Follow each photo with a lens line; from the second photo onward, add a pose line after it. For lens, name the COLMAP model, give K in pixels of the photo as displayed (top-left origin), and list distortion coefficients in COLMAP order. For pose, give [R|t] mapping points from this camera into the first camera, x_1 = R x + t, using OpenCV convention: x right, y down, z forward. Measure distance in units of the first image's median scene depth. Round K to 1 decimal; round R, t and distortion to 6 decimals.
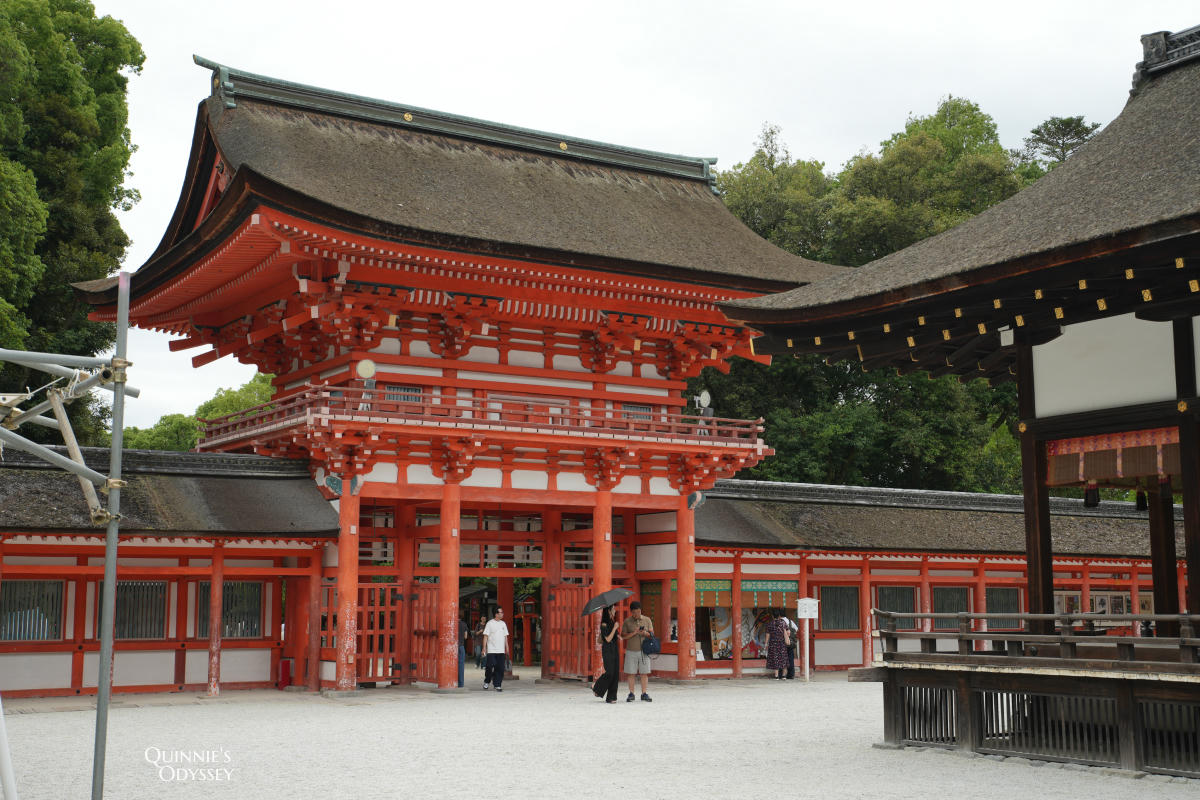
lens RADIAL K [[1484.6, 0, 600.0], [0, 1484.6, 400.0], [0, 0, 1]] dist [-0.011433, 0.368454]
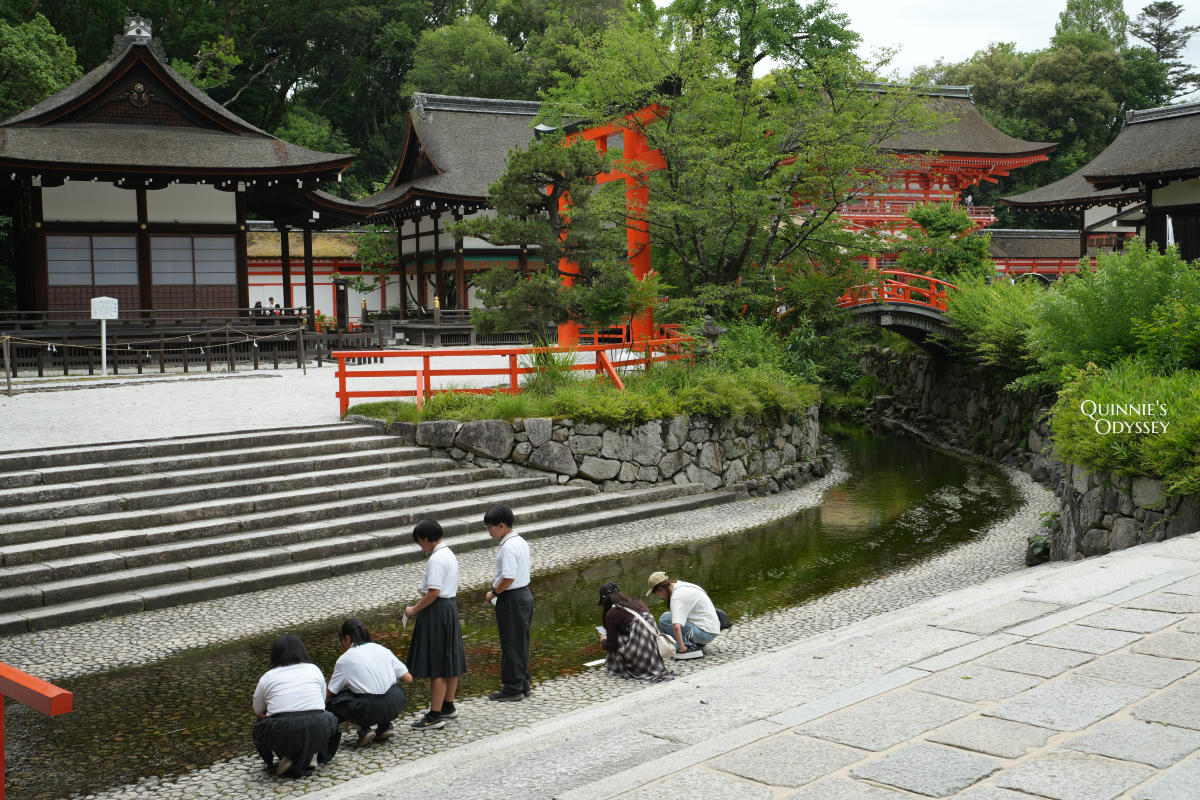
lens RADIAL K [[1484.6, 0, 600.0], [0, 1484.6, 400.0], [0, 0, 1]] dist [-0.011433, 0.368454]
pose [[0.995020, -0.006358, -0.099468, -0.304872], [0.026435, 0.979058, 0.201859, -0.193442], [0.096102, -0.203483, 0.974351, -1.571439]]
